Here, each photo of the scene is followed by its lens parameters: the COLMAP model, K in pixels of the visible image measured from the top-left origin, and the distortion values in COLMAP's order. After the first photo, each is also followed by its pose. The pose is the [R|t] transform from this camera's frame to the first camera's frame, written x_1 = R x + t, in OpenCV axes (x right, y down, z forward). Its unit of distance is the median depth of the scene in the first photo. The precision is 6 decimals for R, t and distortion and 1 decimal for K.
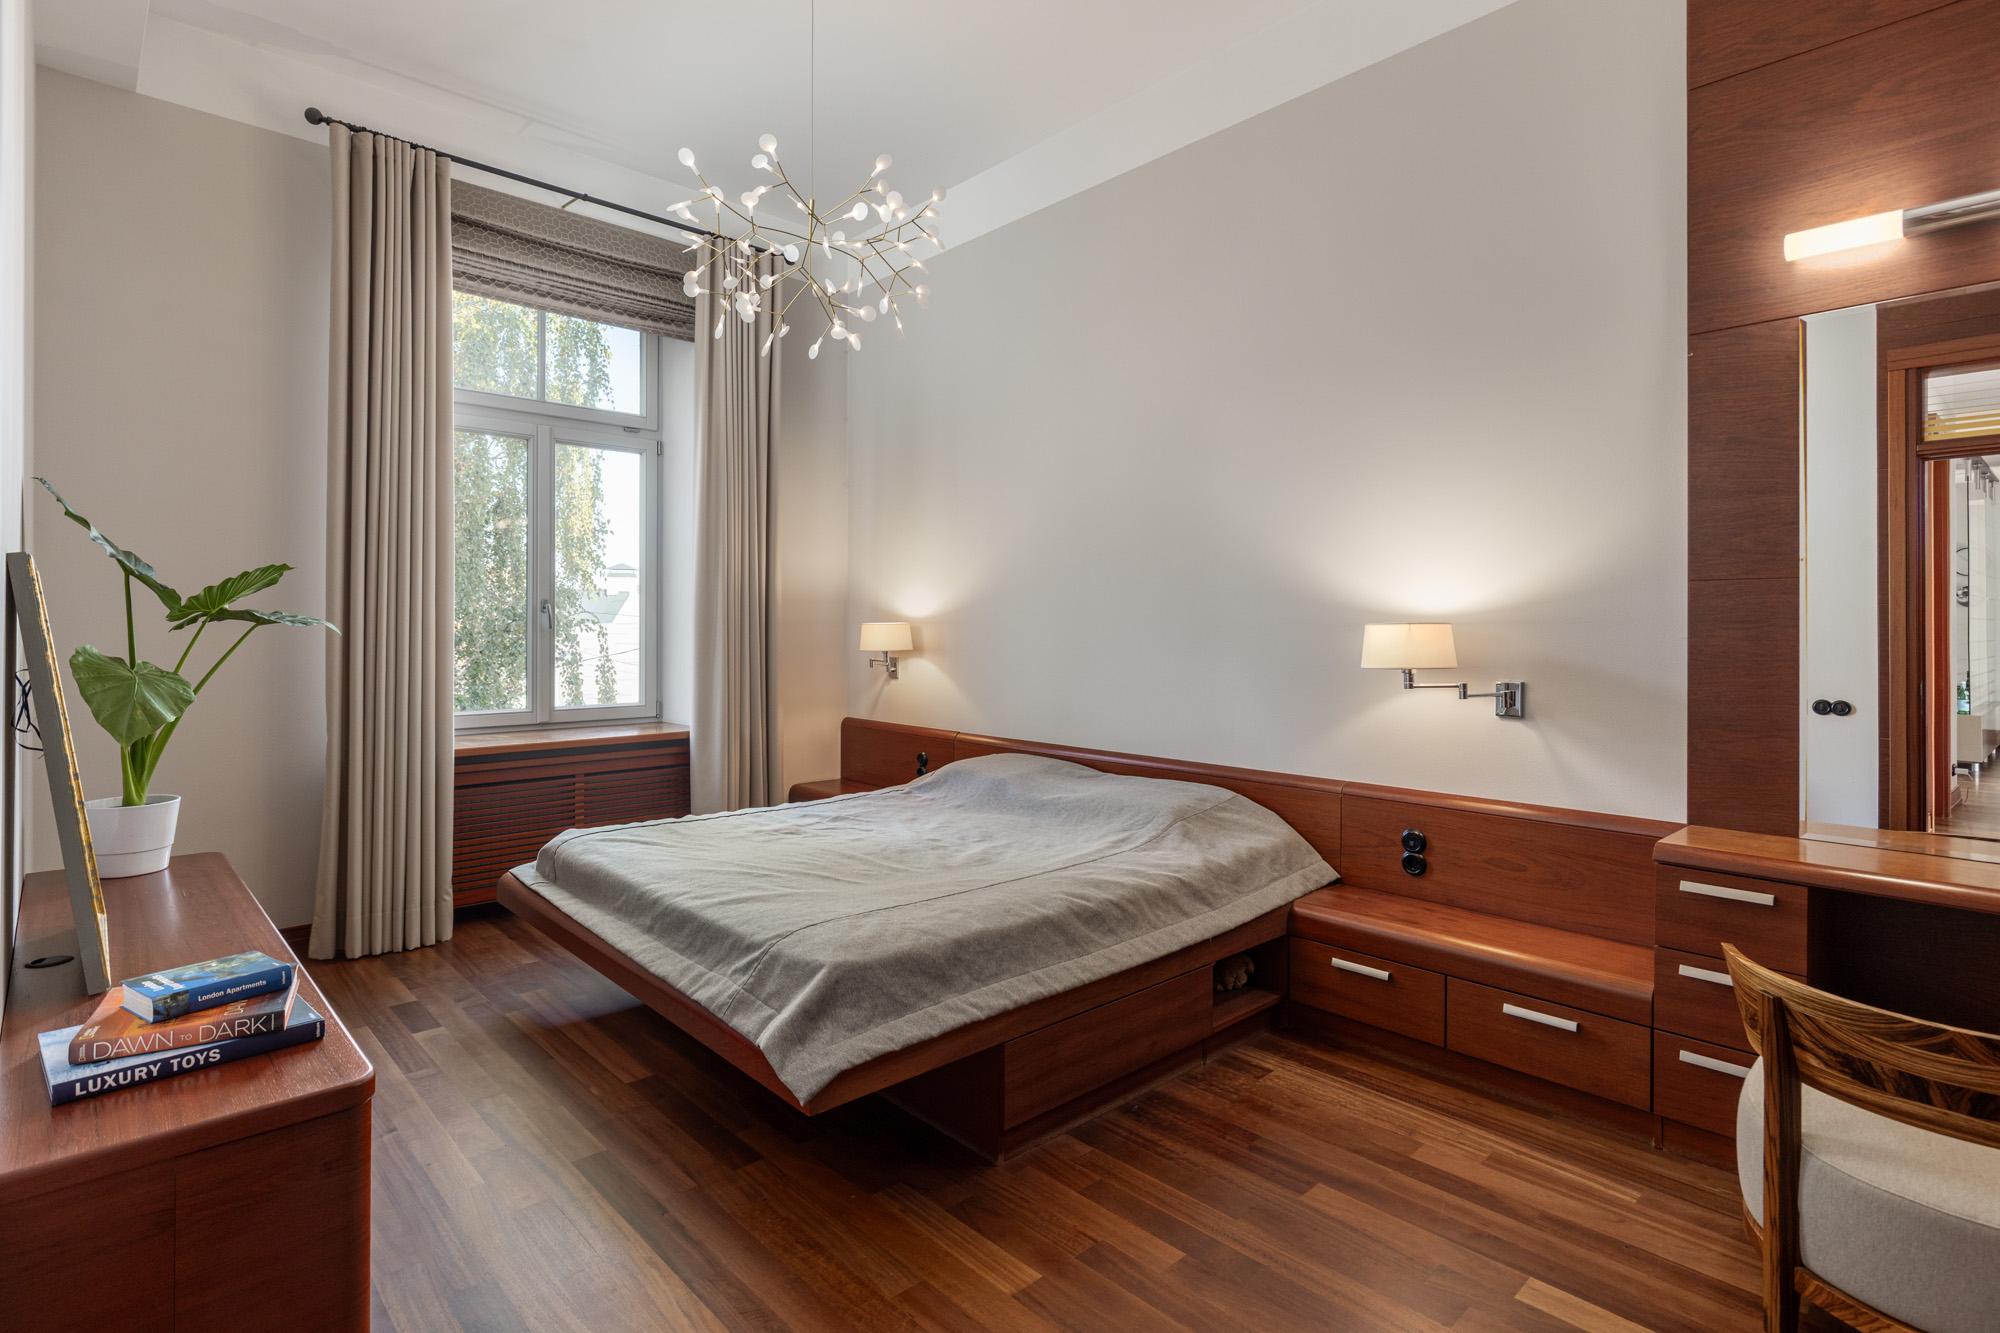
lens RADIAL K [[1026.0, 0, 996.3], [0, 1026.0, 651.0], [0, 0, 1]] dist [-0.000592, -0.001197]
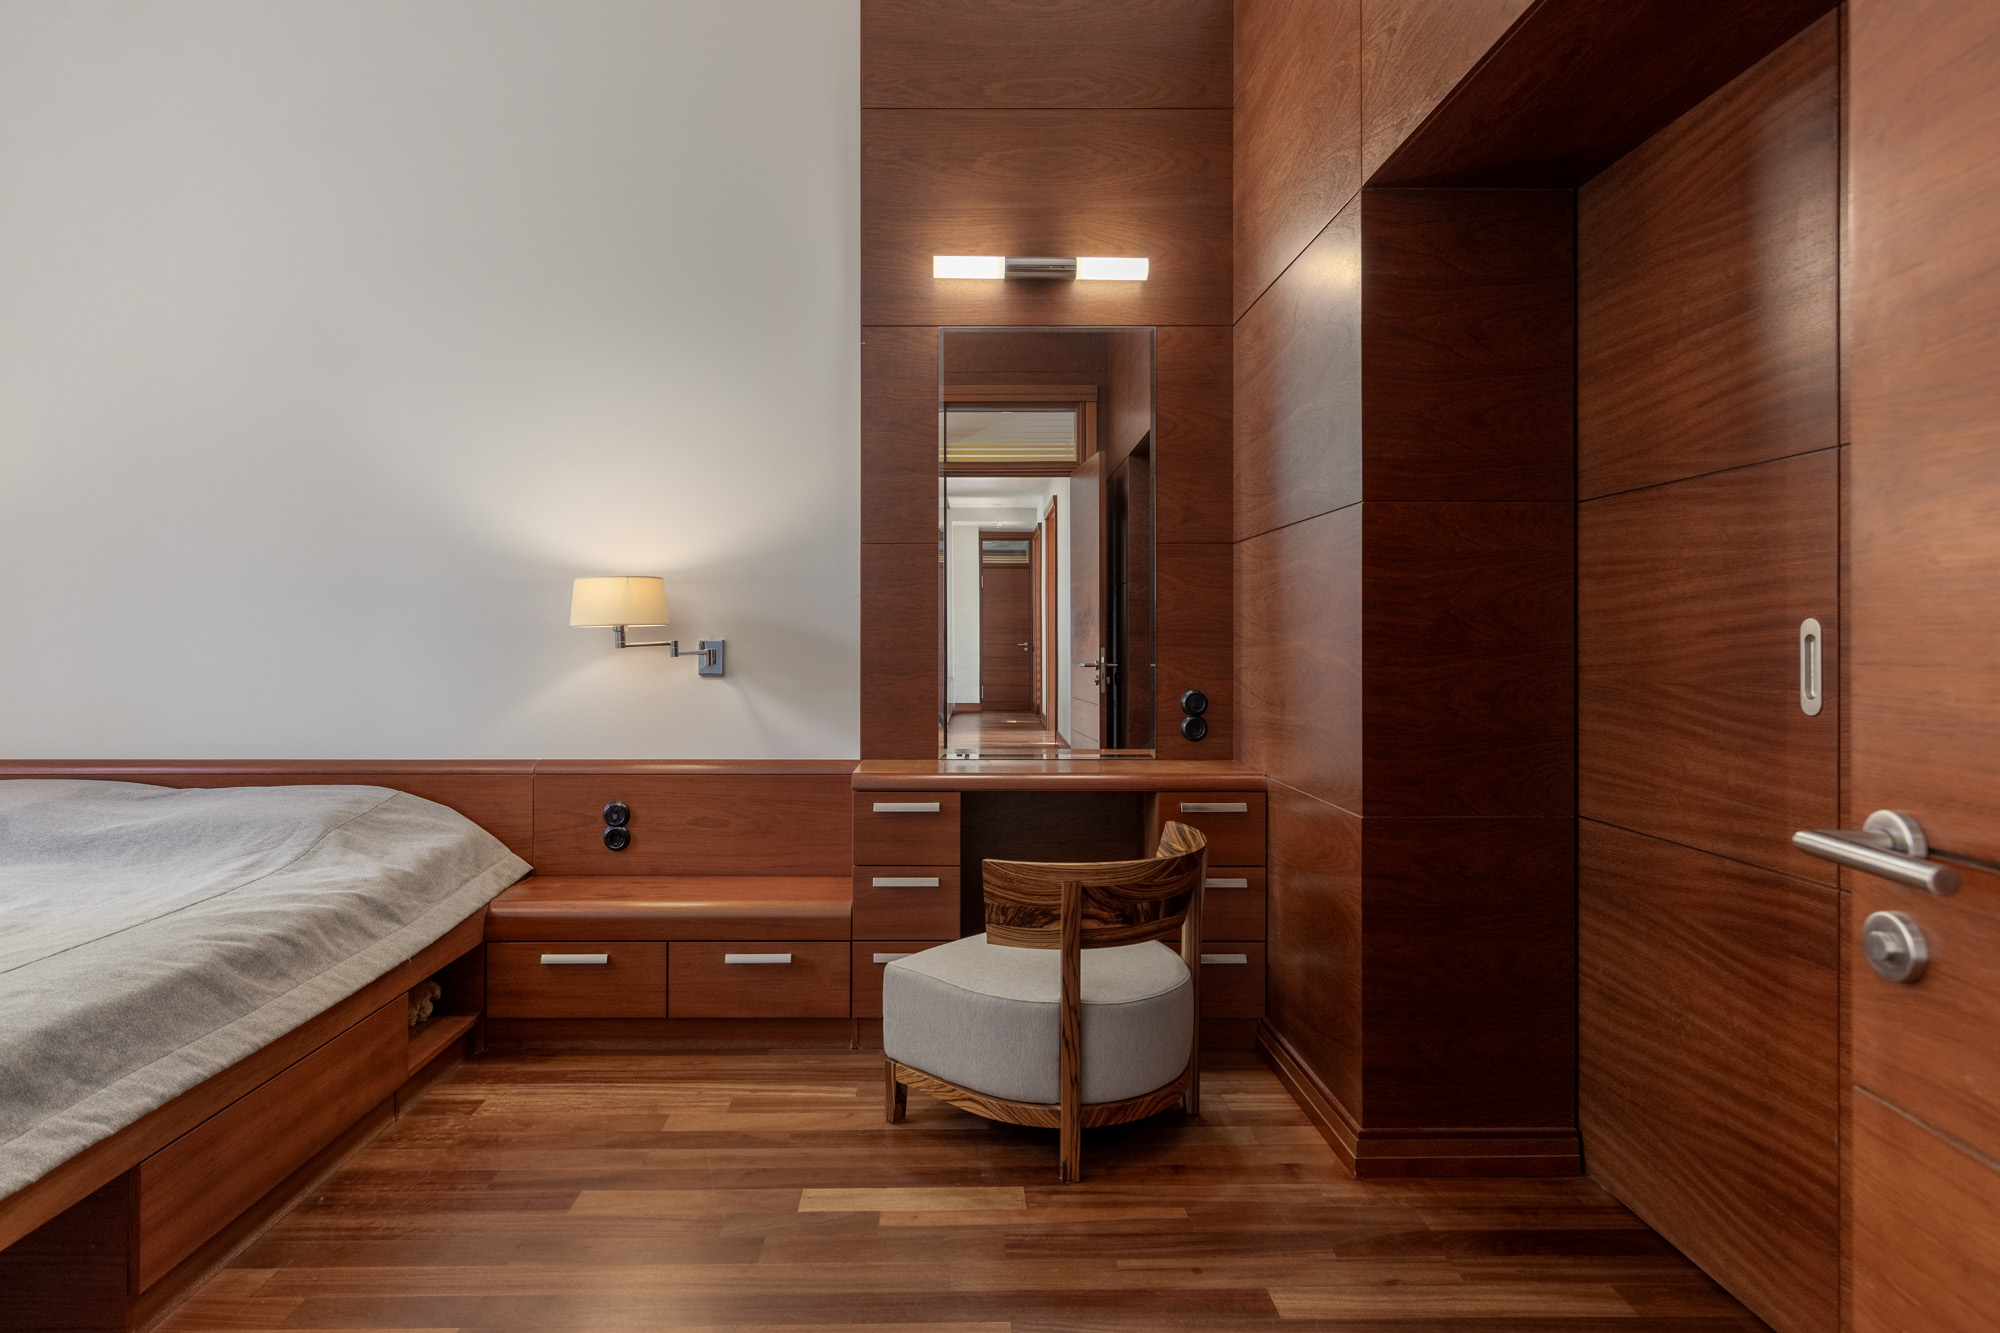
lens RADIAL K [[1092.4, 0, 1000.5], [0, 1092.4, 659.2], [0, 0, 1]] dist [0.001498, -0.001619]
pose [[0.659080, -0.023943, 0.751691, -0.129075], [0.026694, 0.999608, 0.008435, 0.050318], [-0.751599, 0.014506, 0.659461, 0.080344]]
